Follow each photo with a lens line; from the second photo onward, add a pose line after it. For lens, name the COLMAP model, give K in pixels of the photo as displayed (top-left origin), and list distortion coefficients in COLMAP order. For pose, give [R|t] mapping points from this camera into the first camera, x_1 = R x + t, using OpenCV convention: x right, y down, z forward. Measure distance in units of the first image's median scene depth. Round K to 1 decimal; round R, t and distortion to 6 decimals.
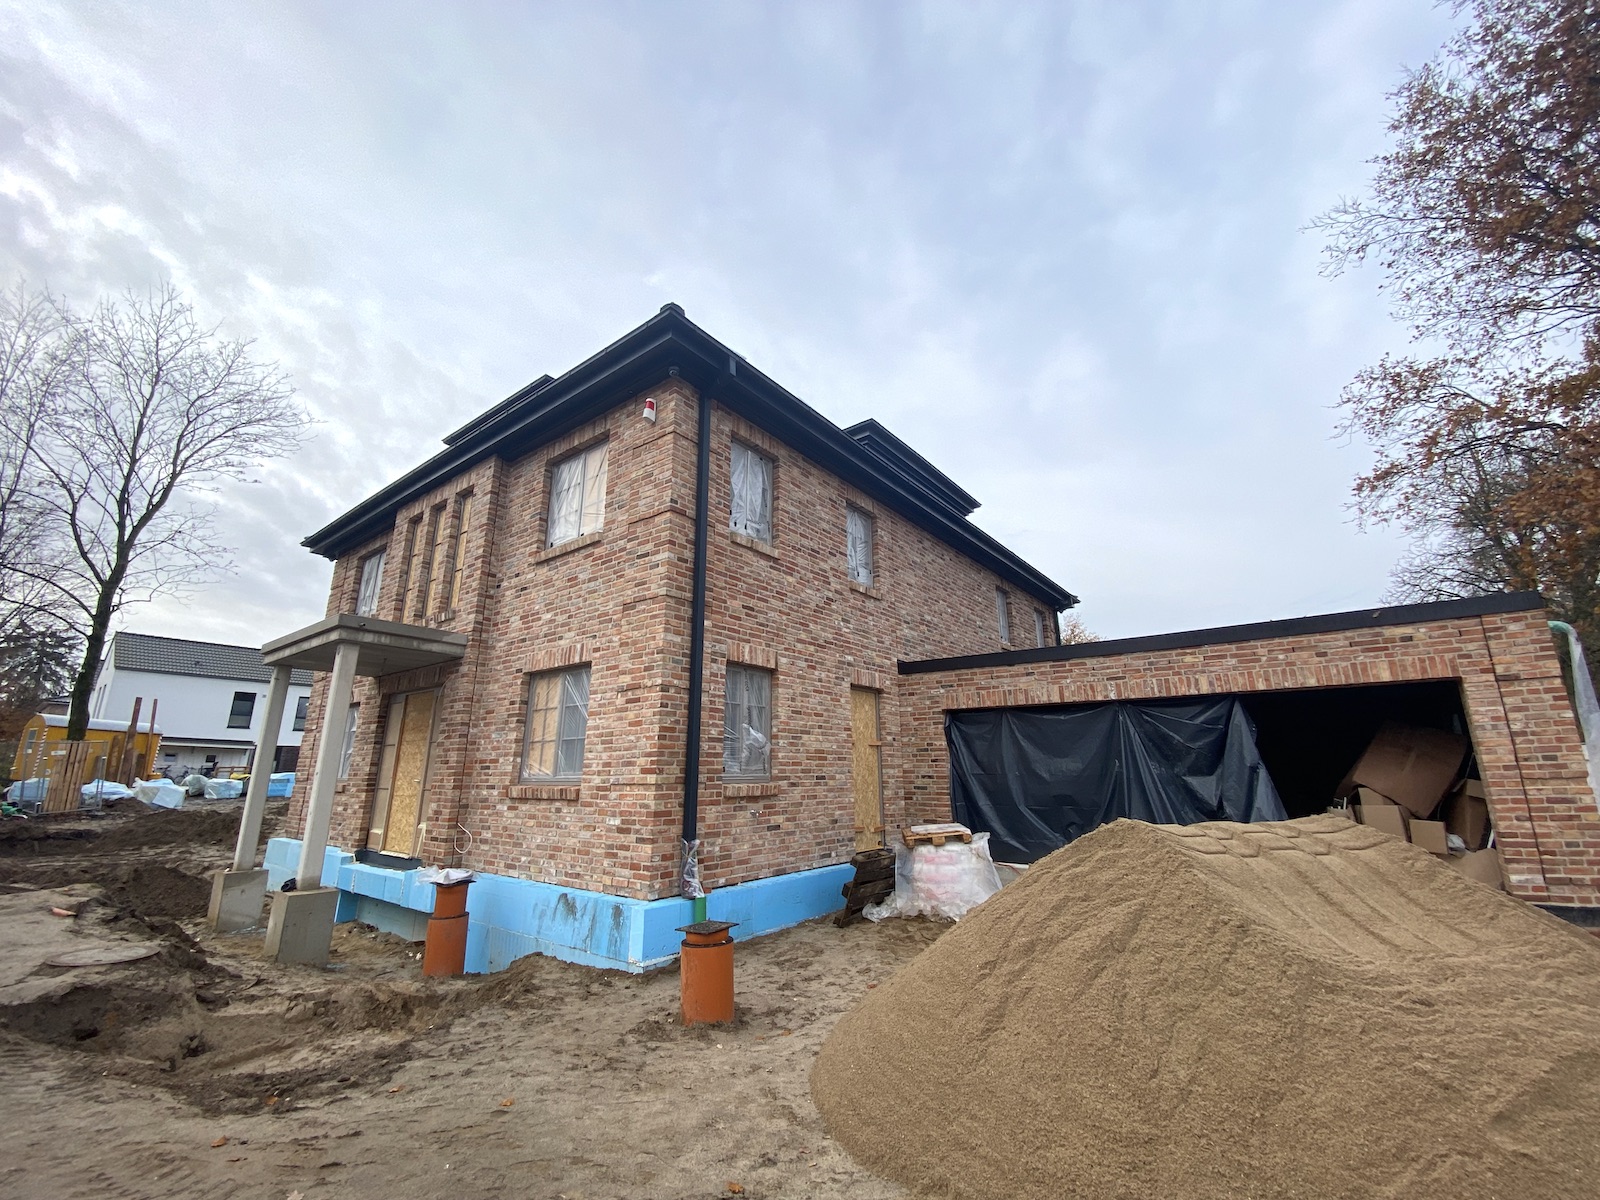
lens RADIAL K [[647.8, 0, 800.0], [0, 647.8, 600.0], [0, 0, 1]] dist [0.058886, -0.027332]
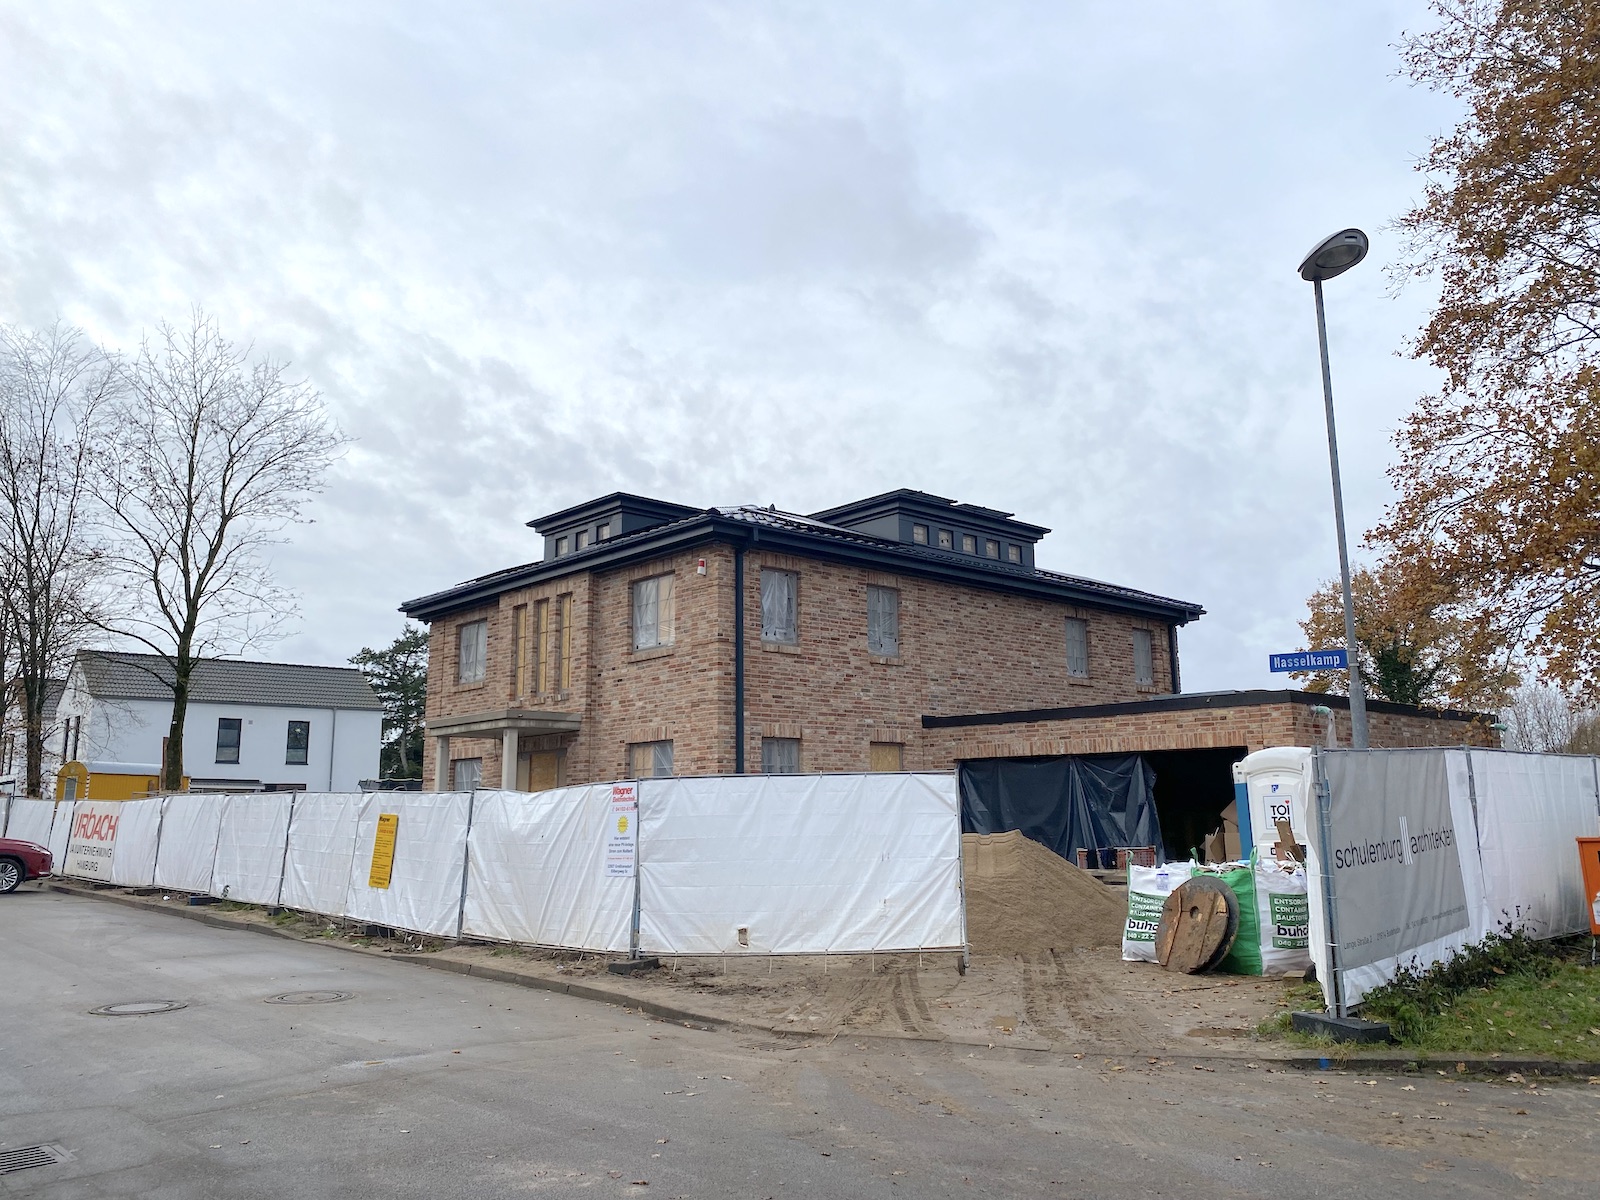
lens RADIAL K [[1192.2, 0, 800.0], [0, 1192.2, 600.0], [0, 0, 1]] dist [0.242050, 0.000107]
pose [[0.984313, -0.040371, -0.171753, 0.397173], [0.054779, 0.995289, 0.079990, -0.377535], [0.167714, -0.088144, 0.981887, -1.428618]]
